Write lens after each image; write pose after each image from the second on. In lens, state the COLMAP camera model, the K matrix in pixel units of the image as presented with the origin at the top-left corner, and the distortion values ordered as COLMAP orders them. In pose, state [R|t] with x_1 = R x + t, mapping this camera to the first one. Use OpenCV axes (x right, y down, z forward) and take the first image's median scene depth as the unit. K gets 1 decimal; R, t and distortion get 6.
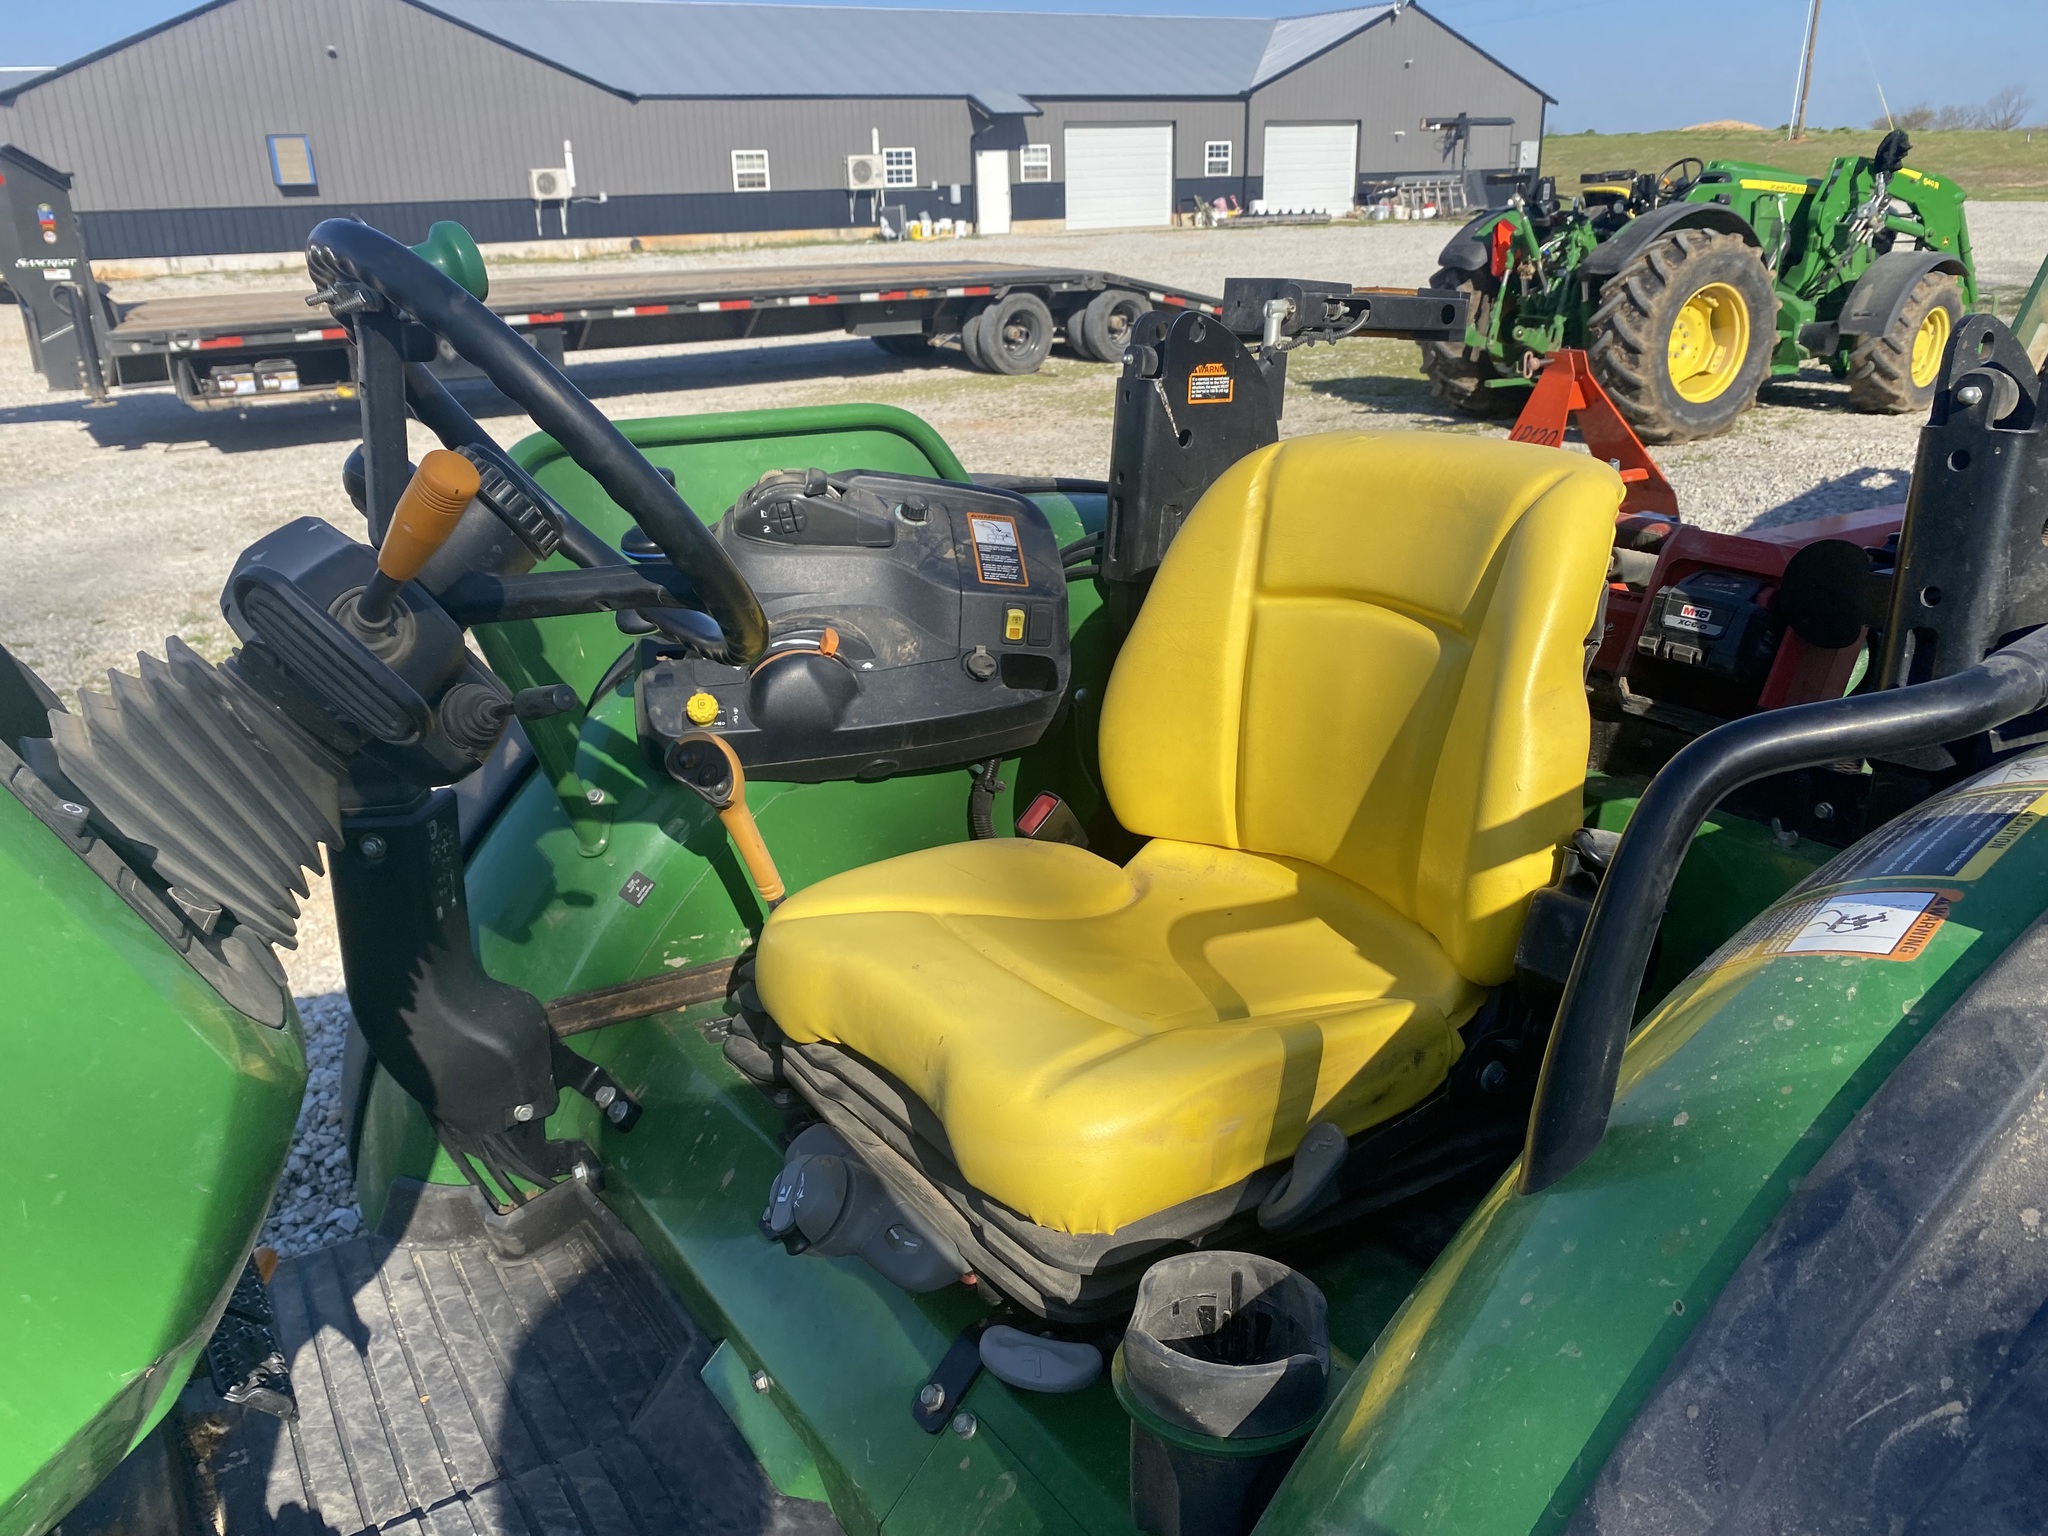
lens RADIAL K [[1573.9, 0, 1015.3], [0, 1573.9, 756.5], [0, 0, 1]] dist [0.018871, -0.013180]
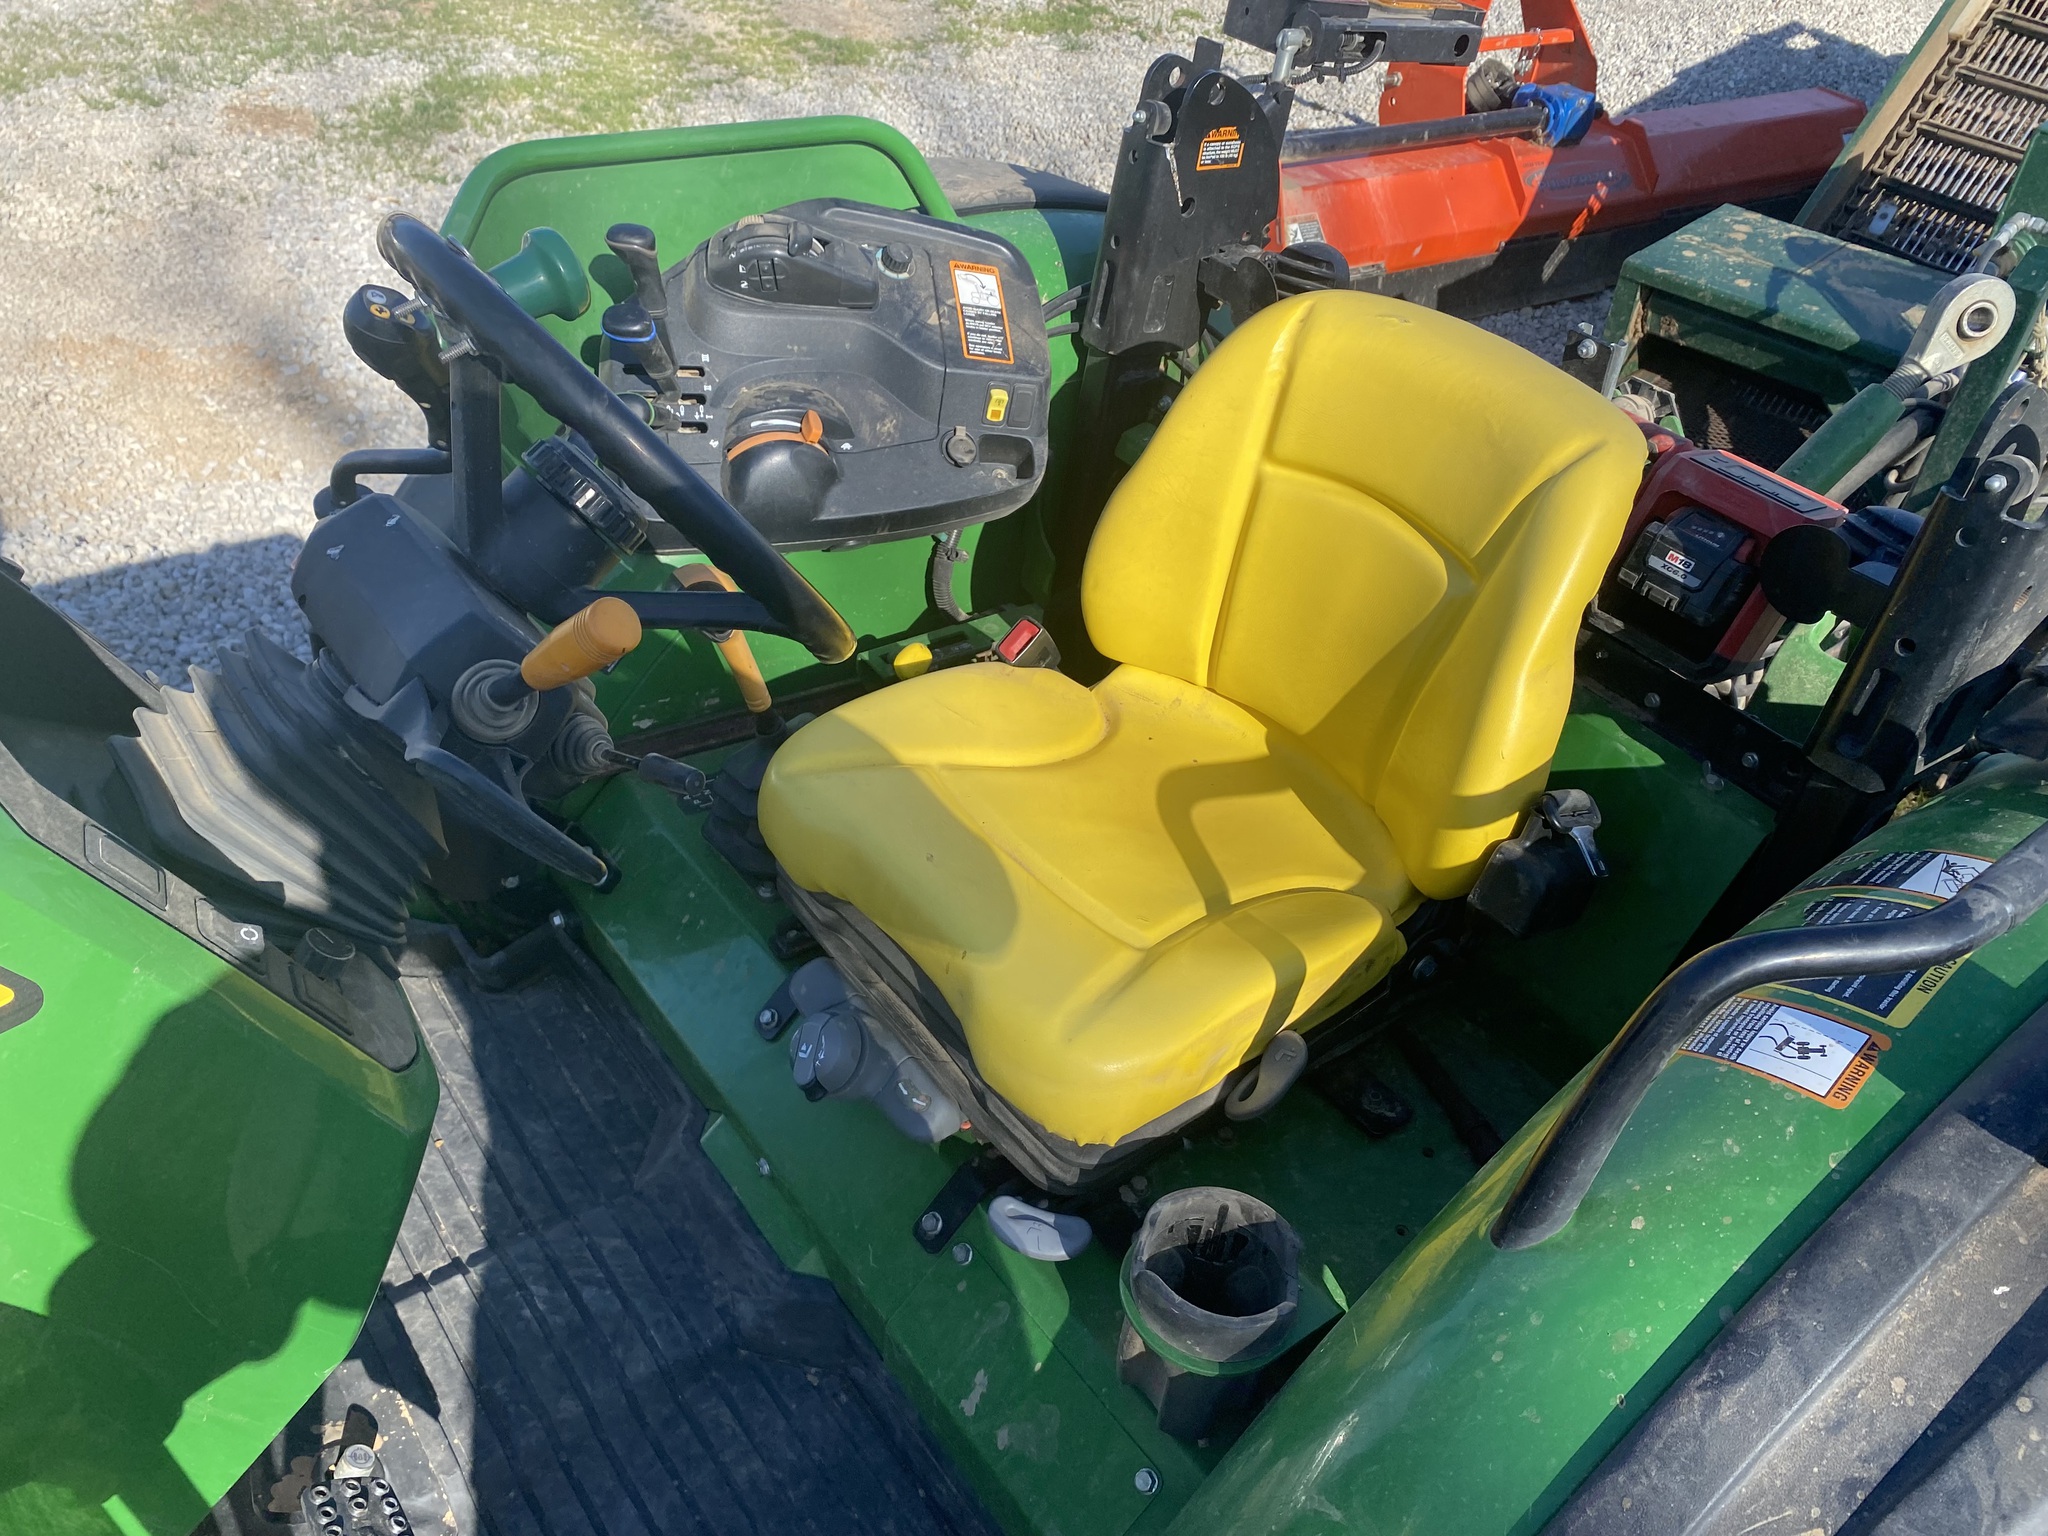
lens RADIAL K [[1573.9, 0, 1023.8], [0, 1573.9, 770.4], [0, 0, 1]] dist [0.018871, -0.013180]
pose [[0.989656, 0.051200, 0.134015, -0.105034], [-0.094387, 0.935870, 0.339467, -0.209115], [-0.108040, -0.348605, 0.931022, 0.009411]]
